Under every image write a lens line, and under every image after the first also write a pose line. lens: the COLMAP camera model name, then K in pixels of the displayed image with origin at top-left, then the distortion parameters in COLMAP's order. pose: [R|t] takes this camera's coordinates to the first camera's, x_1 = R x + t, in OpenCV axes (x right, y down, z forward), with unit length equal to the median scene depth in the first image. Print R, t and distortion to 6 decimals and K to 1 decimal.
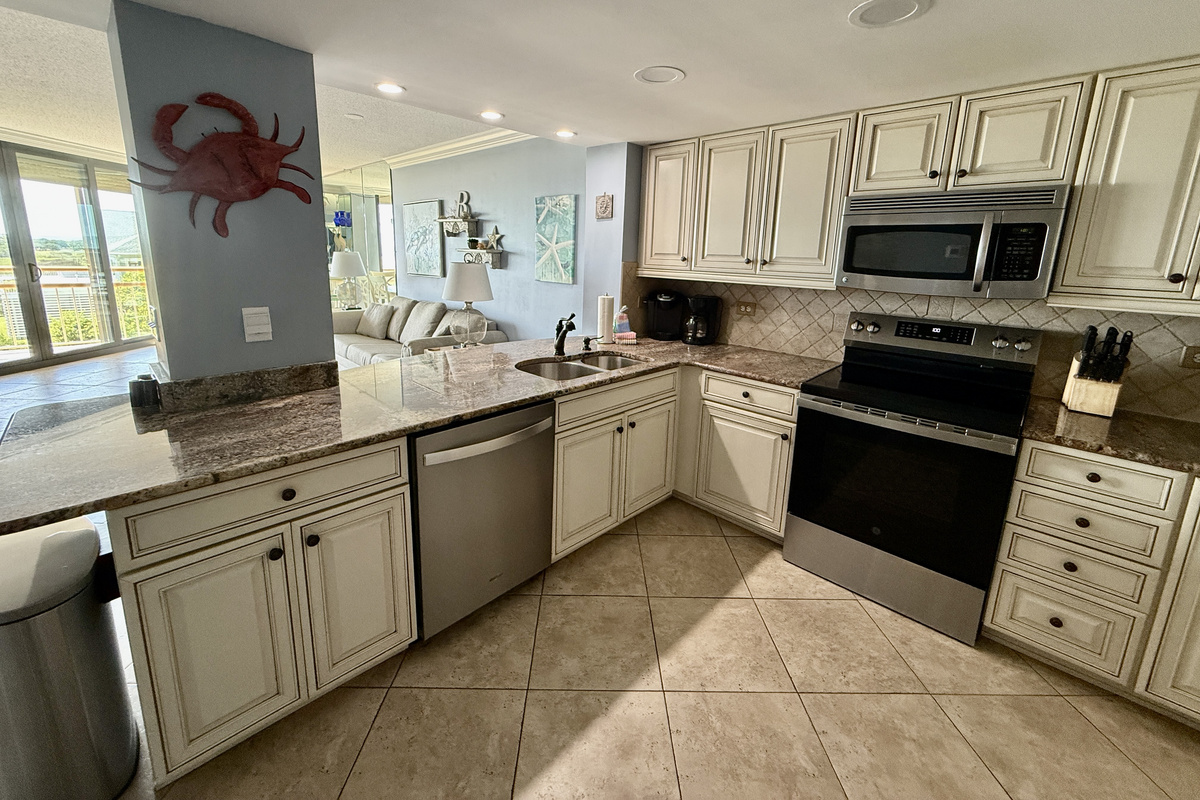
lens RADIAL K [[480.6, 0, 597.7], [0, 480.6, 347.0], [0, 0, 1]] dist [0.001205, 0.000370]
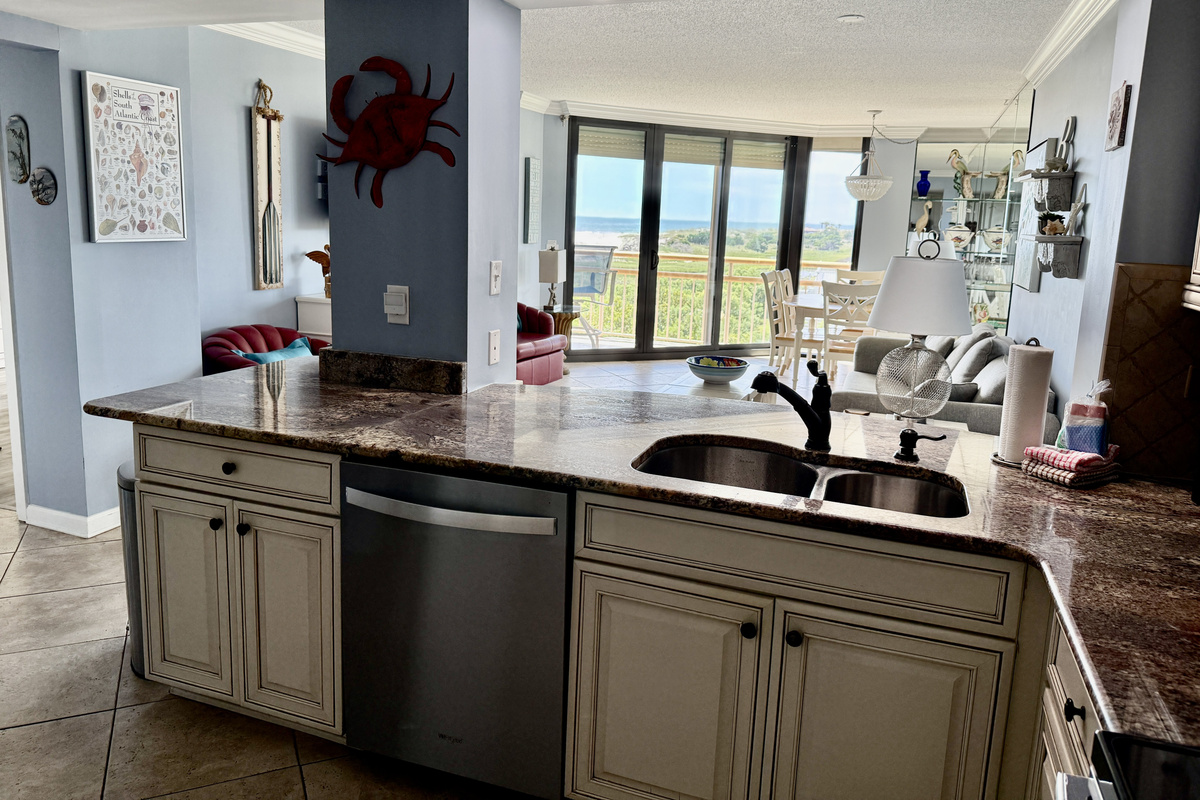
lens RADIAL K [[841.8, 0, 602.1], [0, 841.8, 357.1], [0, 0, 1]] dist [0.119889, -0.169372]
pose [[0.411563, 0.136224, -0.901143, 0.416488], [-0.200795, 0.978023, 0.056140, -0.054904], [0.888987, 0.157840, 0.429871, 0.319844]]
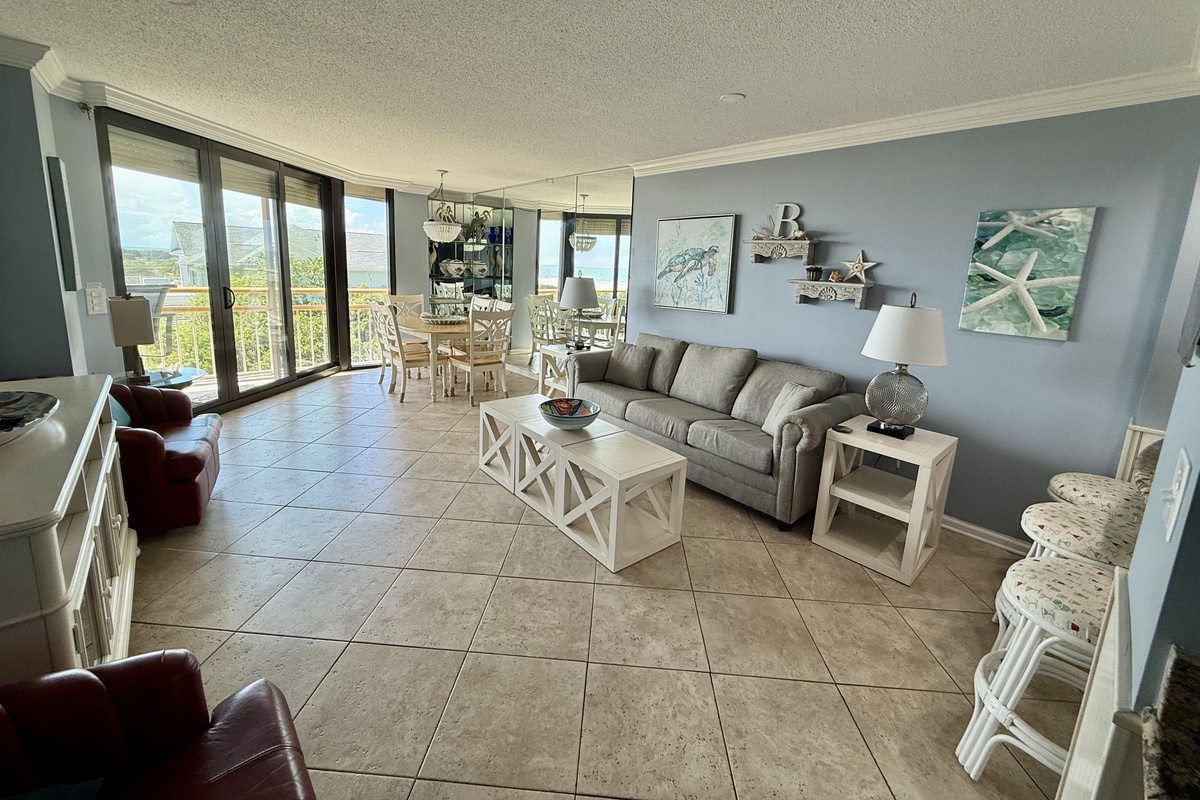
lens RADIAL K [[478.2, 0, 602.0], [0, 478.2, 354.9], [0, 0, 1]] dist [-0.001424, 0.000018]
pose [[0.997565, 0.025636, -0.064863, -0.645071], [-0.026672, 0.999529, -0.015153, -0.082583], [0.064444, 0.016846, 0.997779, 0.289785]]
